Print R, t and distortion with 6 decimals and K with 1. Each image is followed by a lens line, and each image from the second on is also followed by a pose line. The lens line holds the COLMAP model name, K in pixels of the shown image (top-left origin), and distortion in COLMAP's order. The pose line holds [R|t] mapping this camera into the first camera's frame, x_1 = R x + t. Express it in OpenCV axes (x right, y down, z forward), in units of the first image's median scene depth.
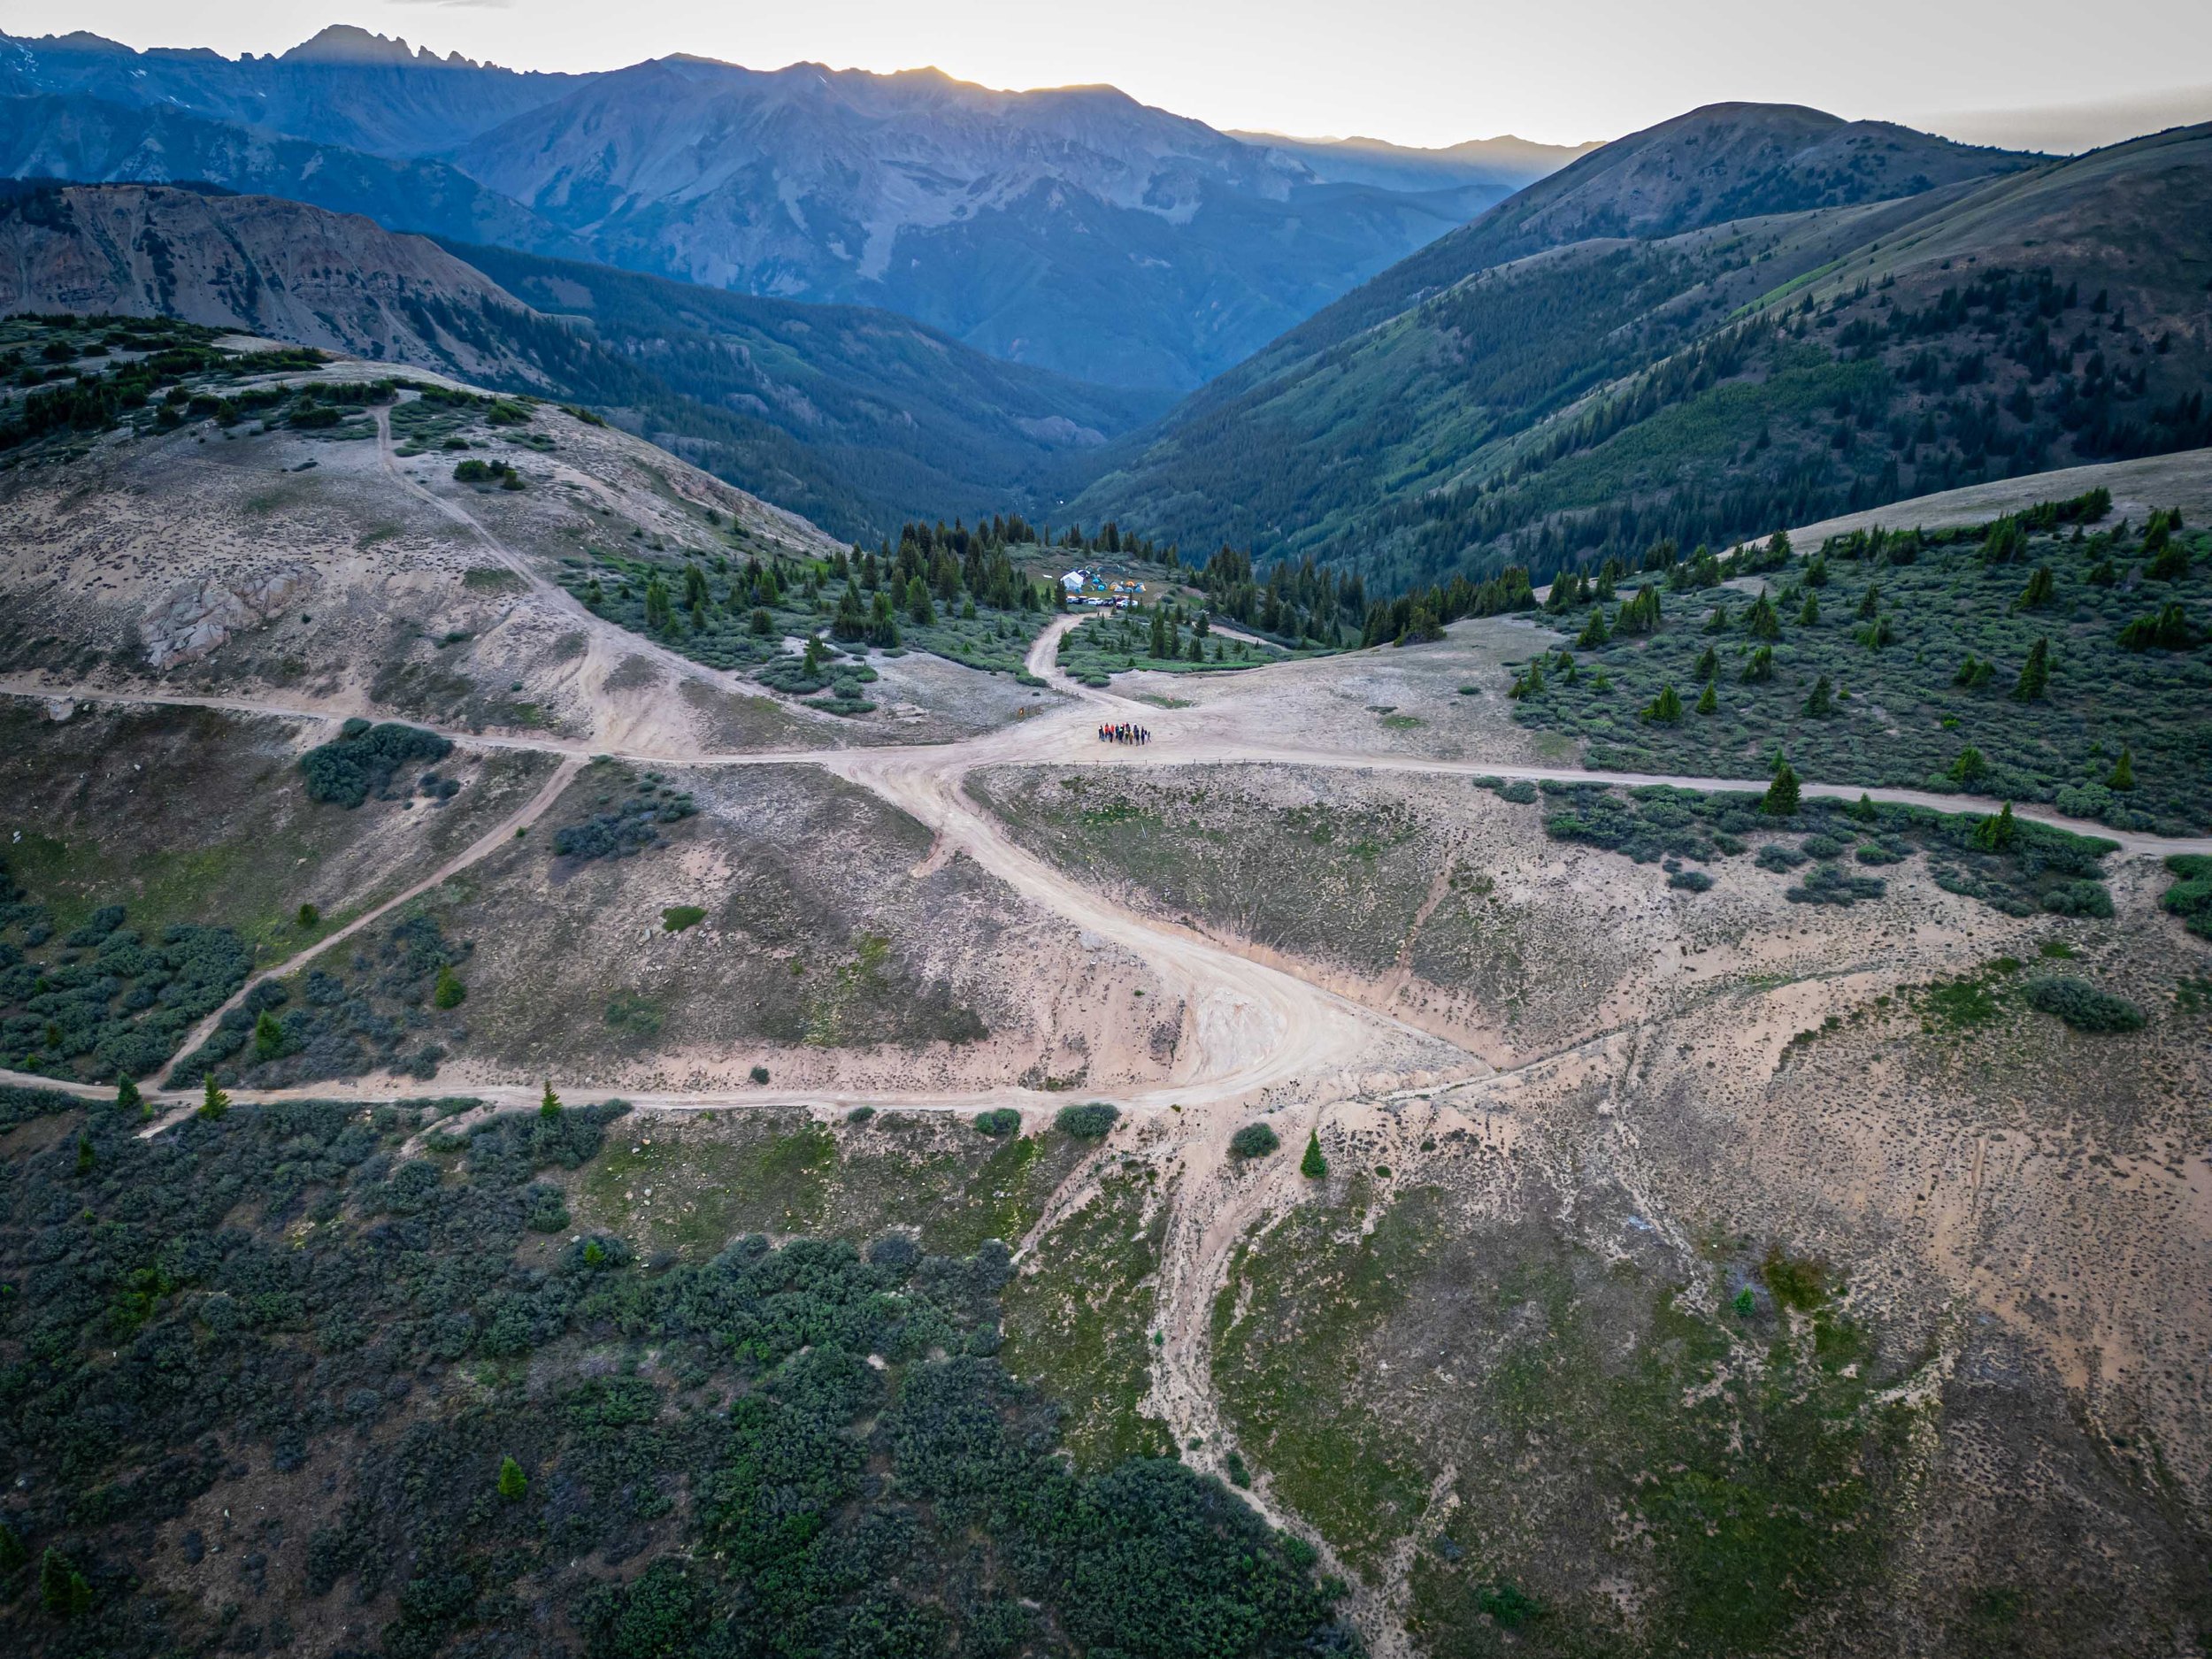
lens RADIAL K [[1650.4, 0, 1033.0], [0, 1650.4, 875.6], [0, 0, 1]] dist [0.083597, -0.073979]
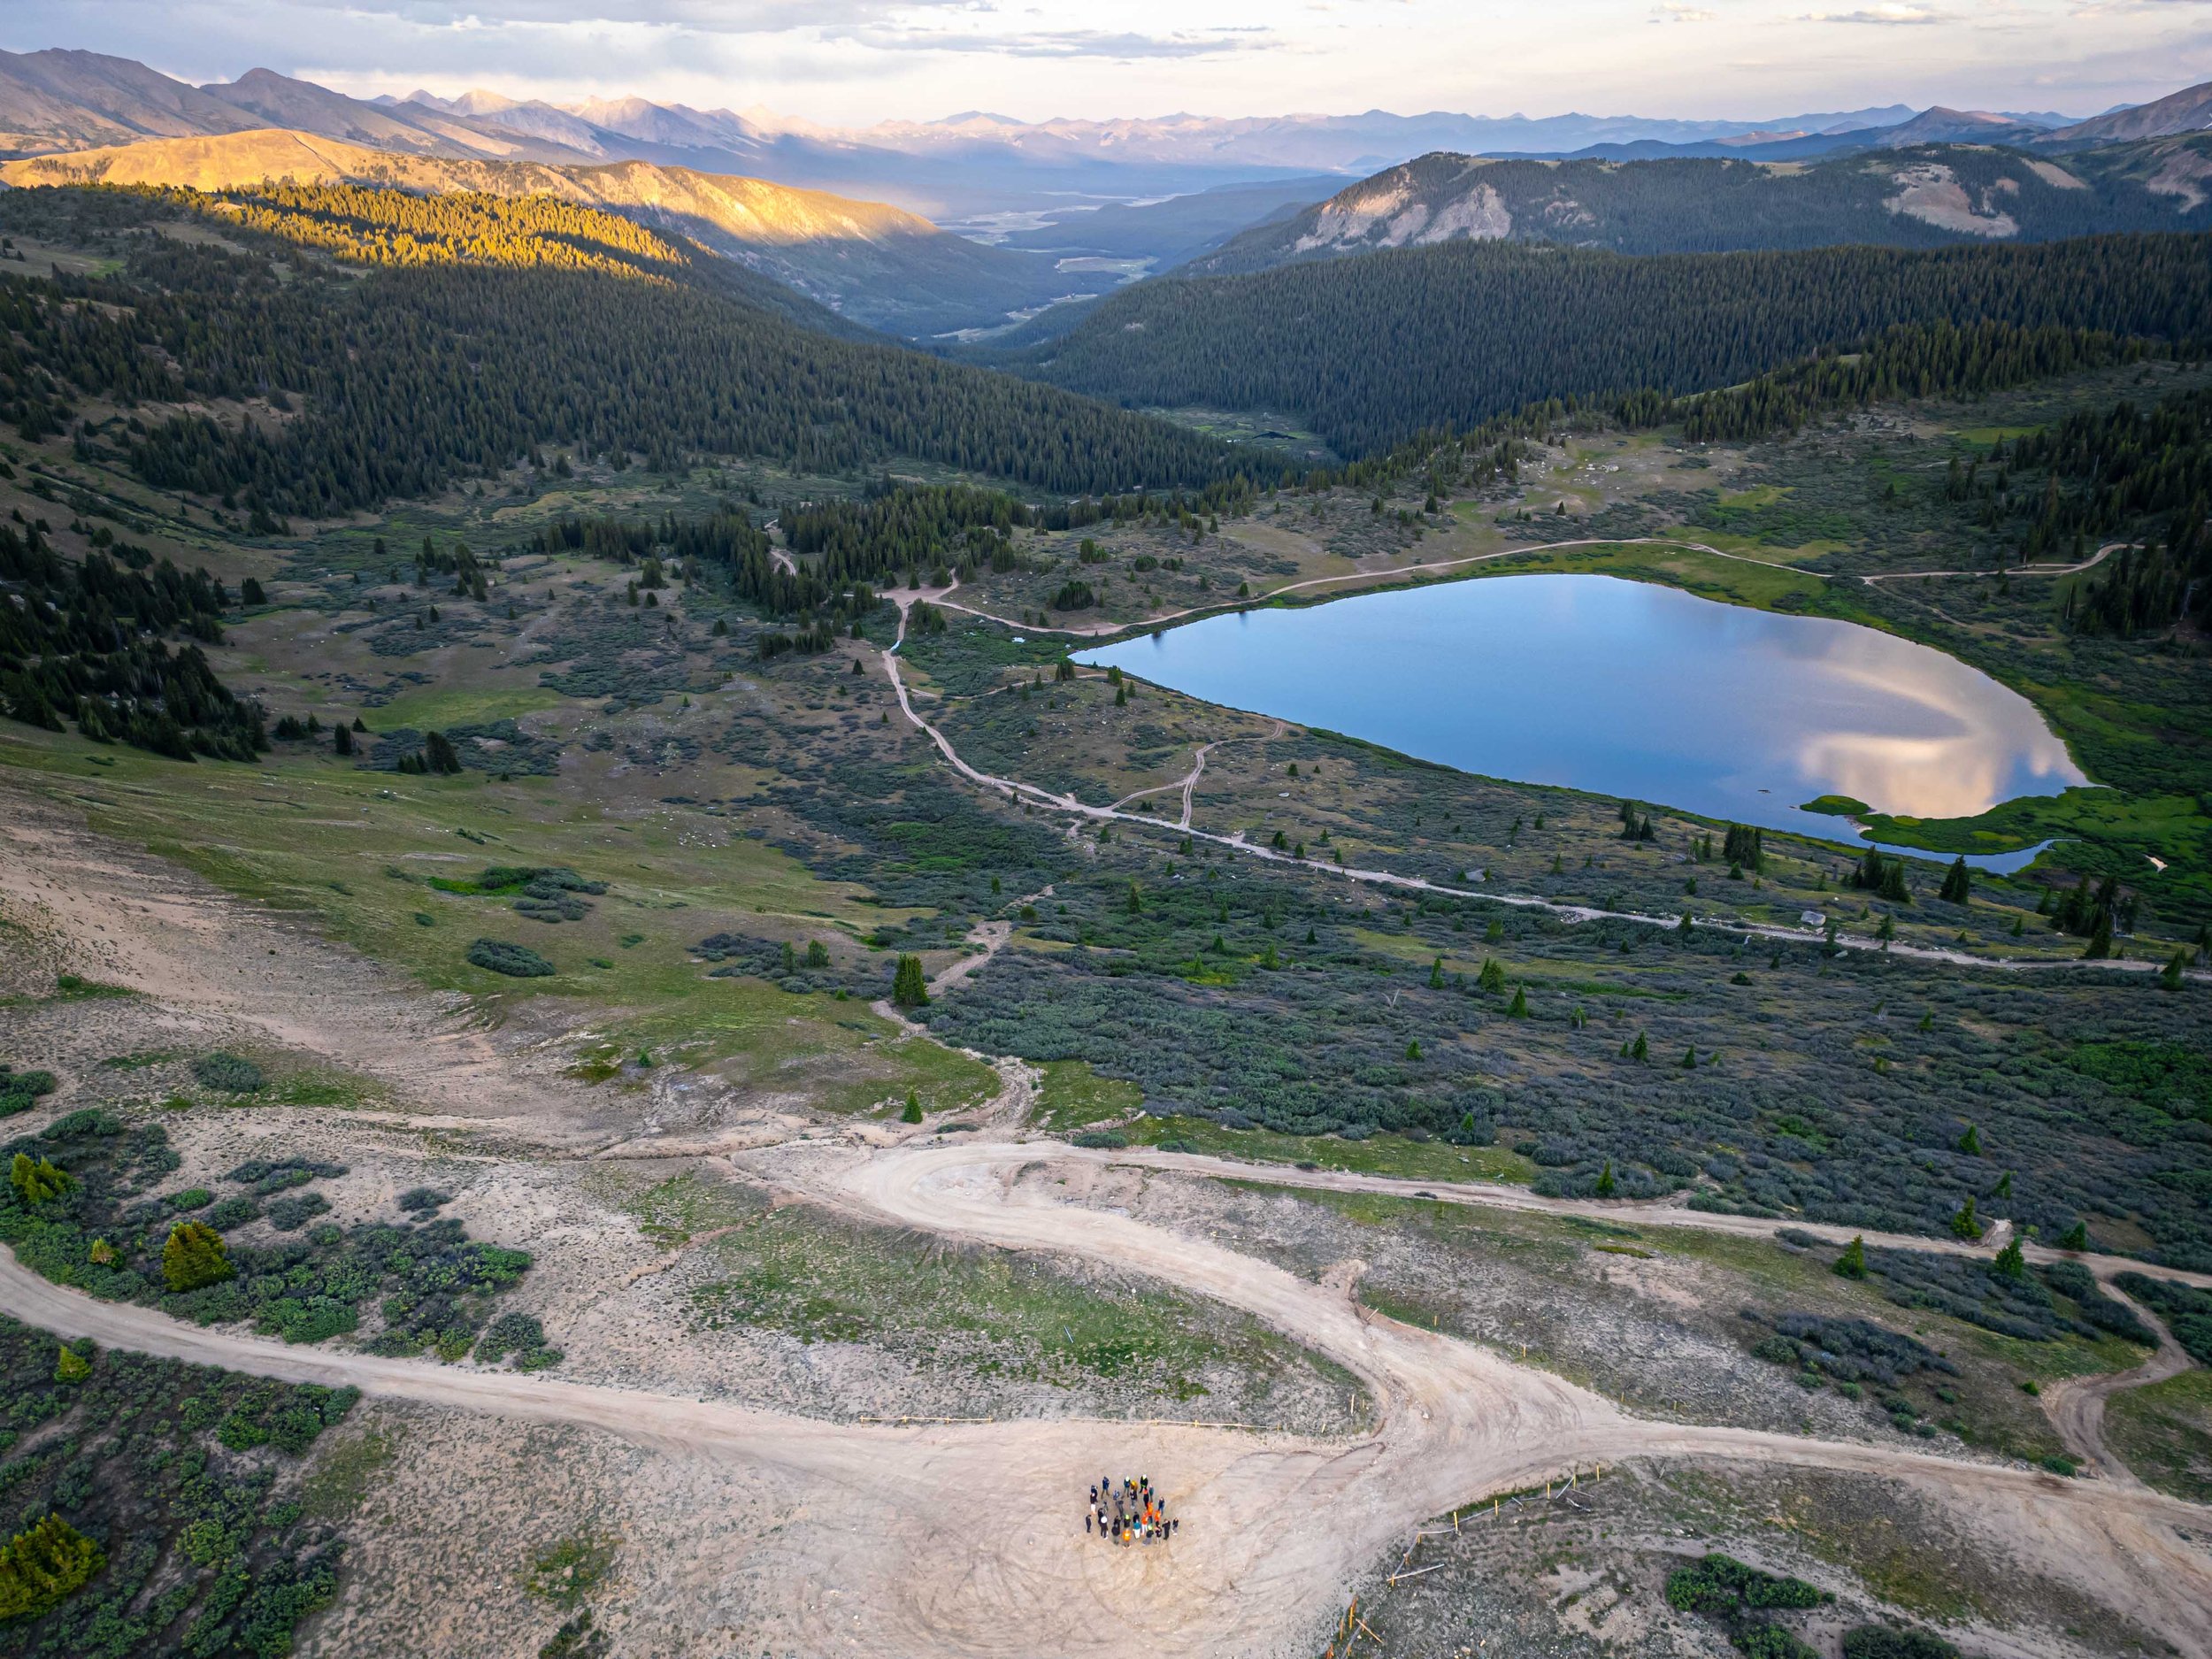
lens RADIAL K [[1540.7, 0, 1106.0], [0, 1540.7, 829.5], [0, 0, 1]] dist [0.074481, -0.066172]
pose [[-0.991657, 0.064040, -0.111868, 0.096831], [-0.039348, 0.676045, 0.735809, -0.566524], [0.122749, 0.734072, -0.667885, 1.118634]]
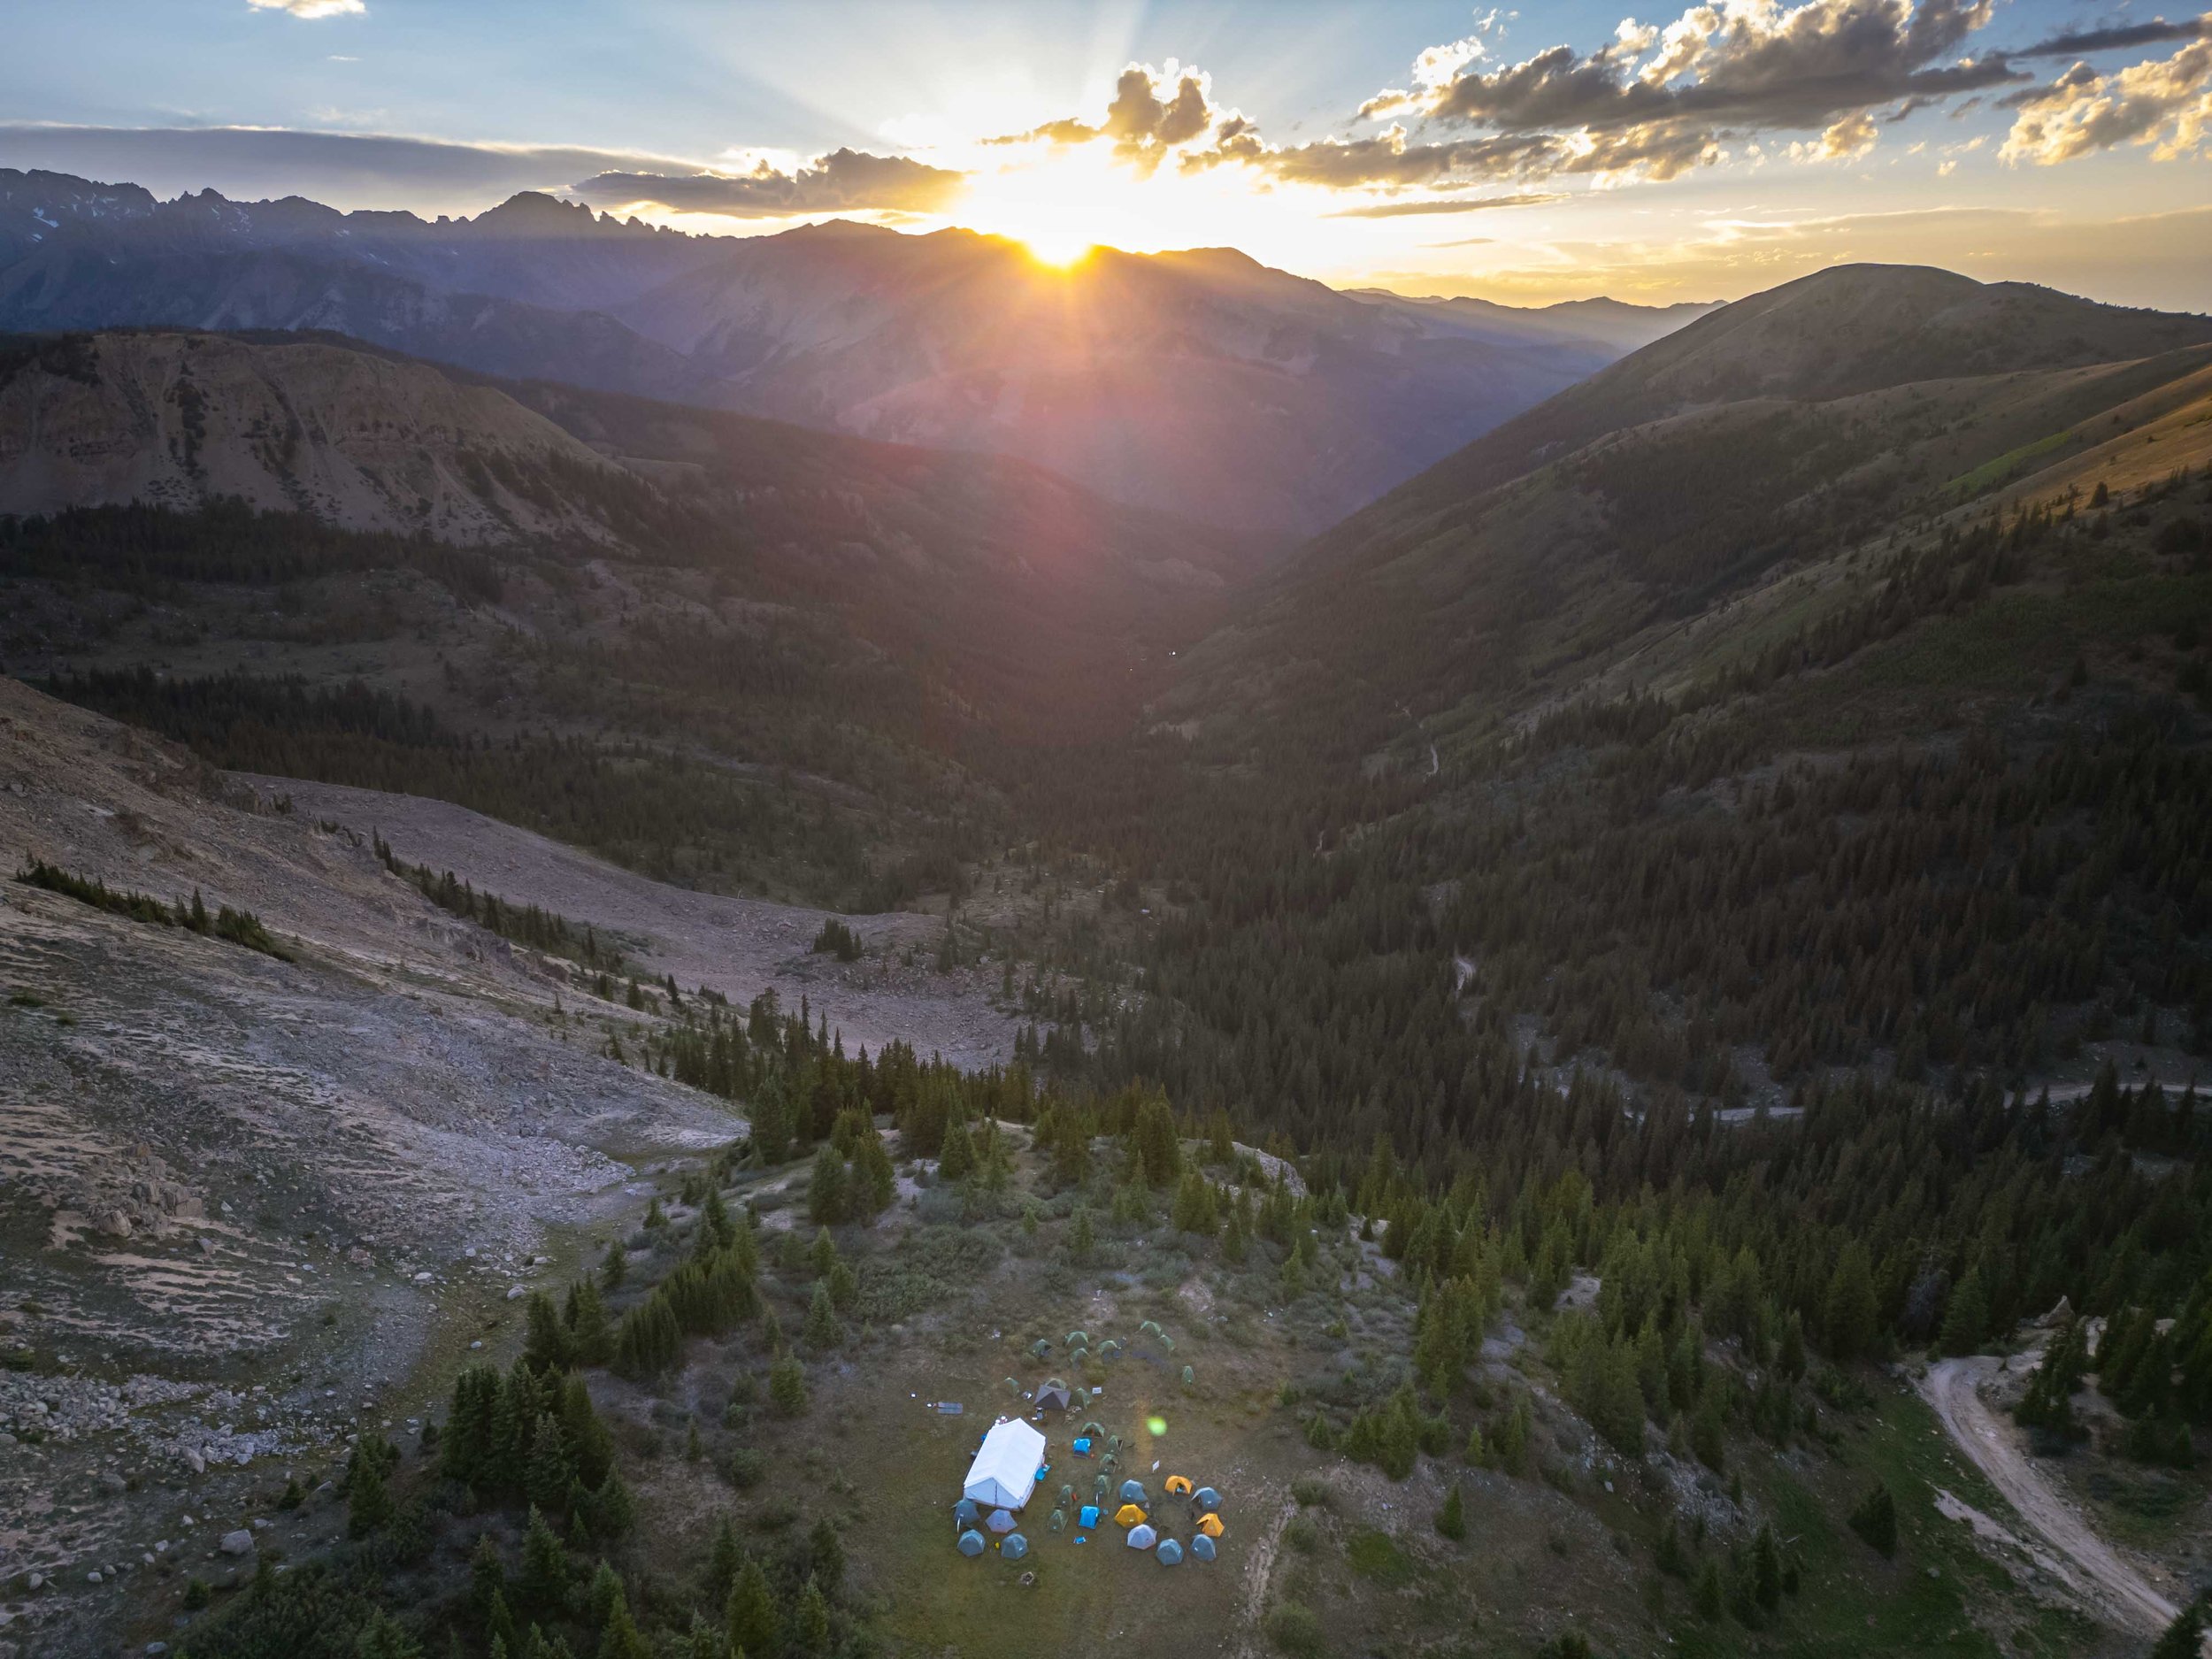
lens RADIAL K [[1540.7, 0, 1106.0], [0, 1540.7, 829.5], [0, 0, 1]] dist [0.074481, -0.066172]
pose [[0.999319, 0.018114, -0.032150, 0.012936], [-0.020780, 0.996196, -0.084622, -0.069943], [0.030494, 0.085233, 0.995894, 0.166776]]
